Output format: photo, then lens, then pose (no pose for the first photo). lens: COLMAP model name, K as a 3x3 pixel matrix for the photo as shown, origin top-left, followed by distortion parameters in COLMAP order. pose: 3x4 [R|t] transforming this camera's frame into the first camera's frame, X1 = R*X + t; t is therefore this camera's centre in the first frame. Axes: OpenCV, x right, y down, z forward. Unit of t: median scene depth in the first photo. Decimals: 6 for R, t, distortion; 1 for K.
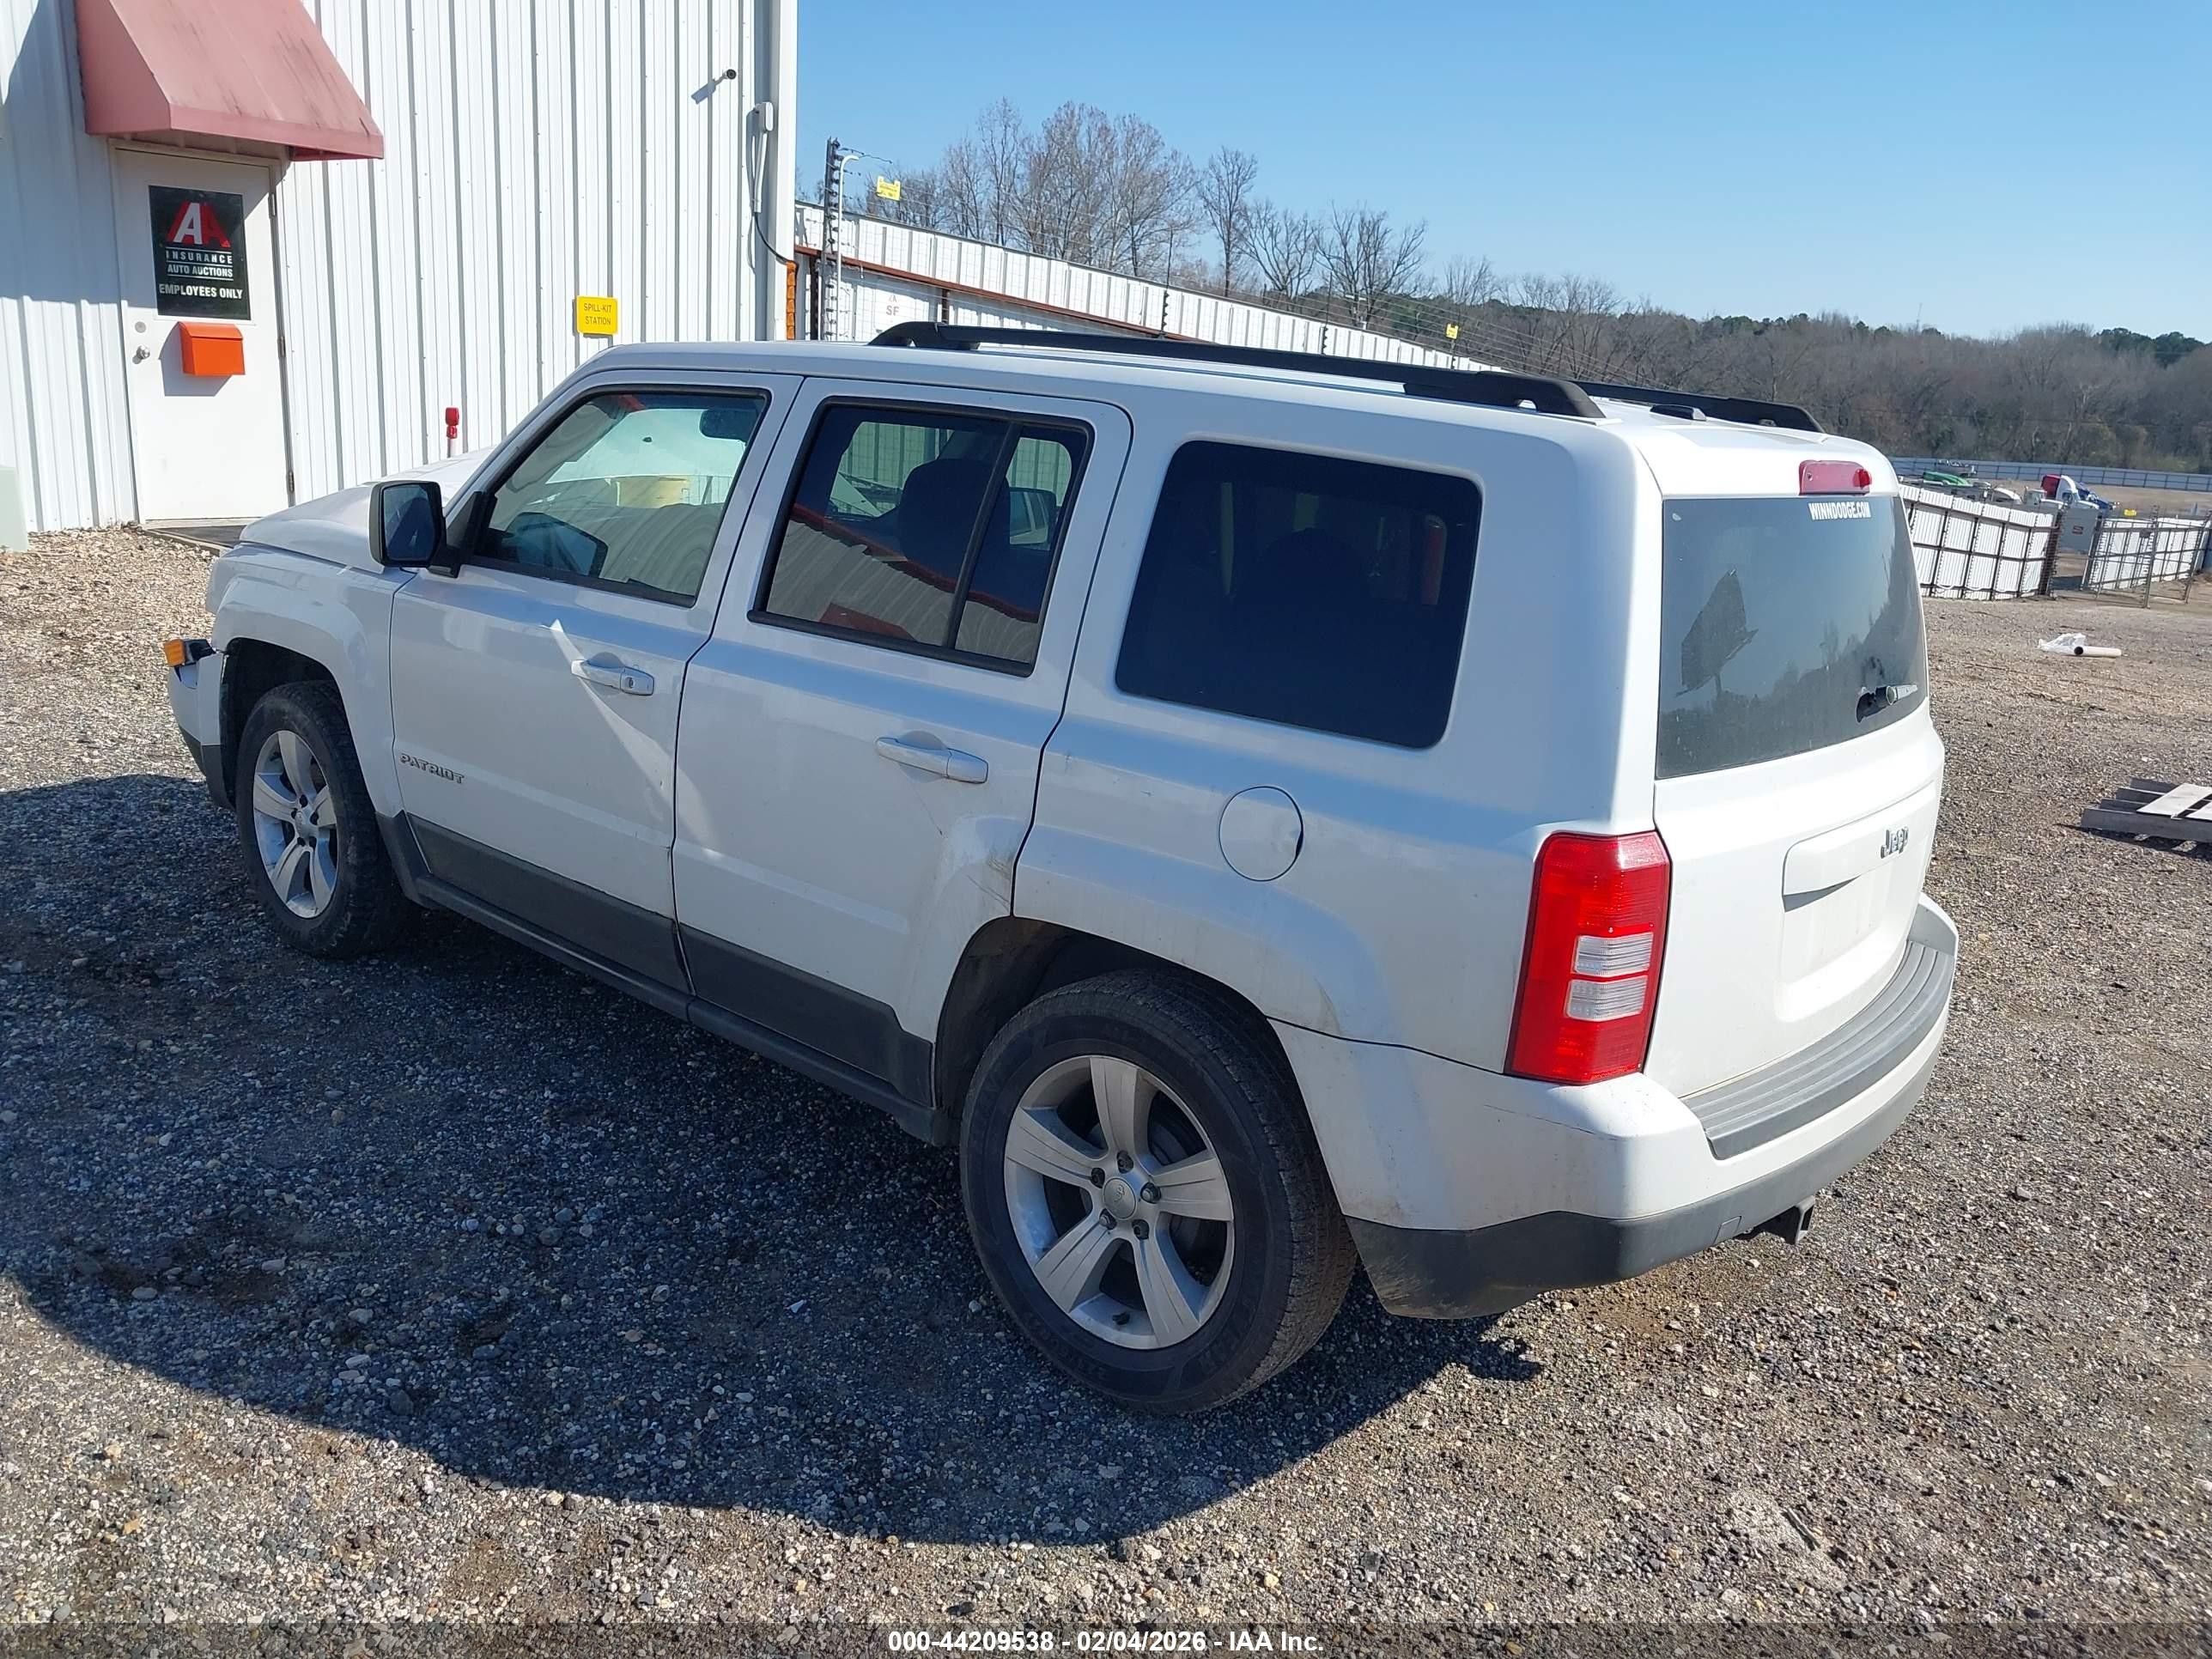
lens RADIAL K [[1762.4, 0, 1031.7], [0, 1762.4, 838.5], [0, 0, 1]] dist [0.030197, -0.034138]
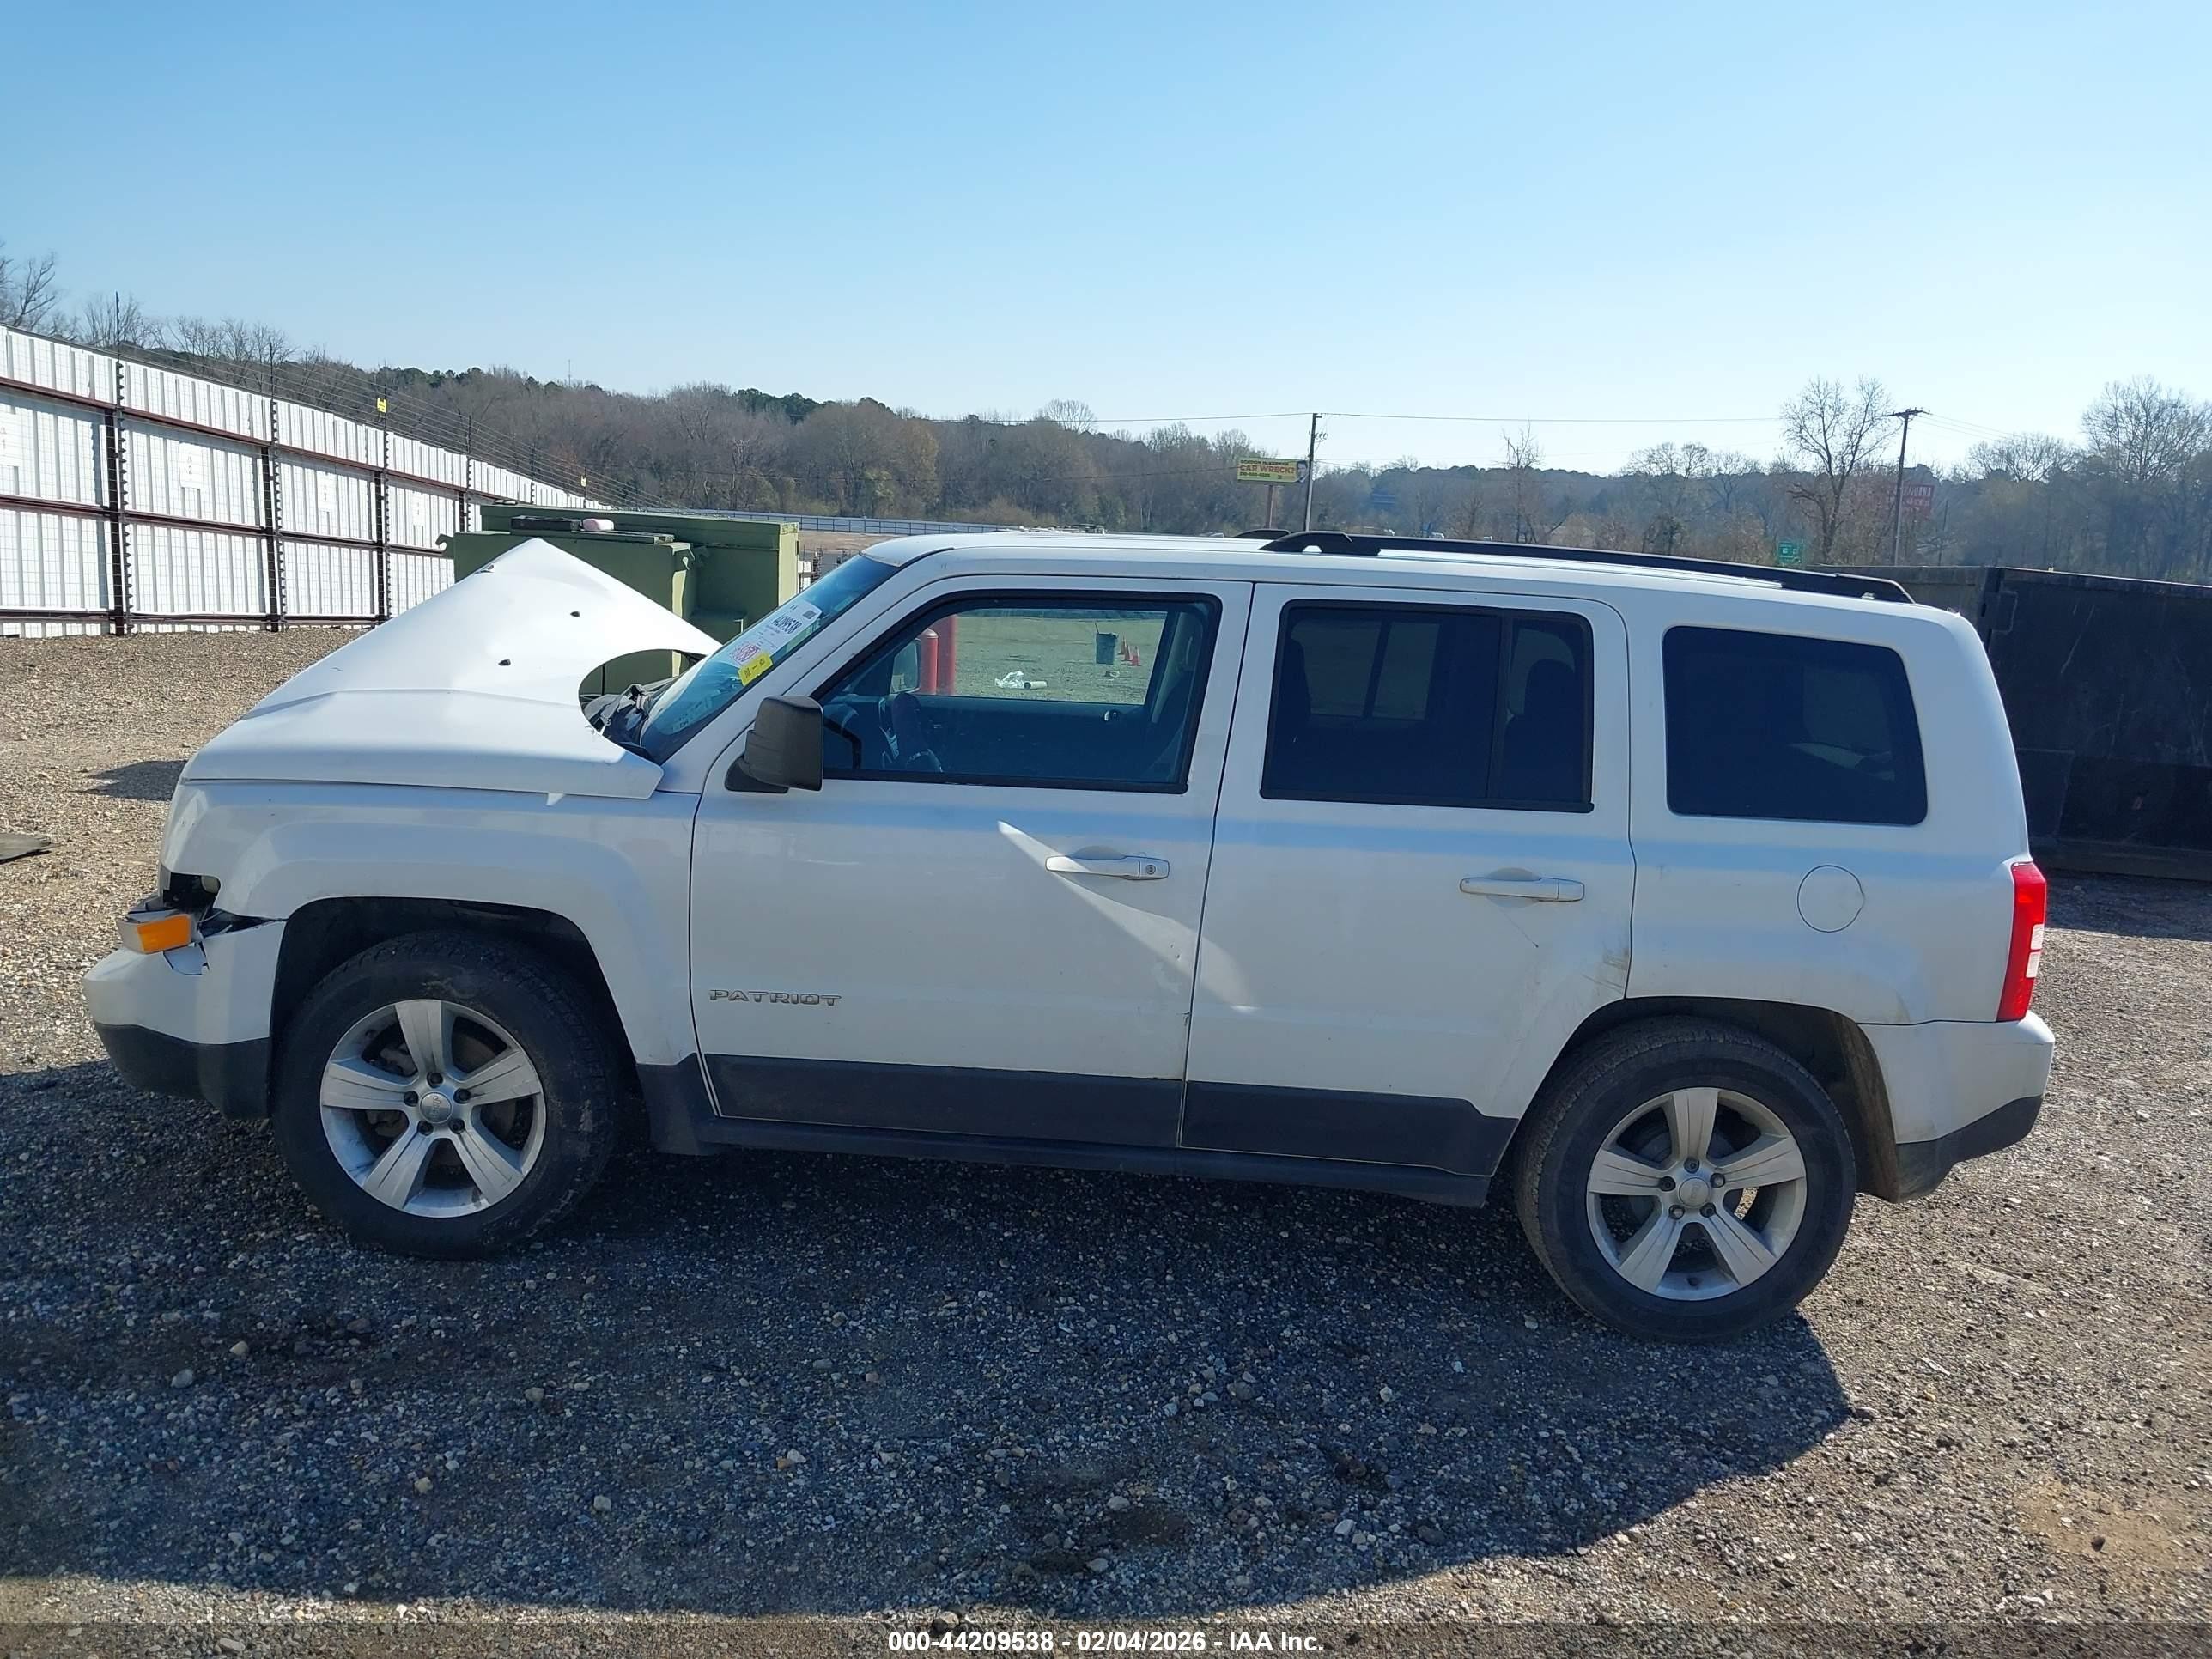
lens RADIAL K [[1762.4, 0, 1124.9], [0, 1762.4, 841.1], [0, 0, 1]] dist [0.030197, -0.034138]
pose [[0.751839, -0.145008, 0.643204, -0.996082], [0.162760, 0.986144, 0.032073, -0.153520], [-0.638942, 0.080574, 0.765023, 0.206545]]
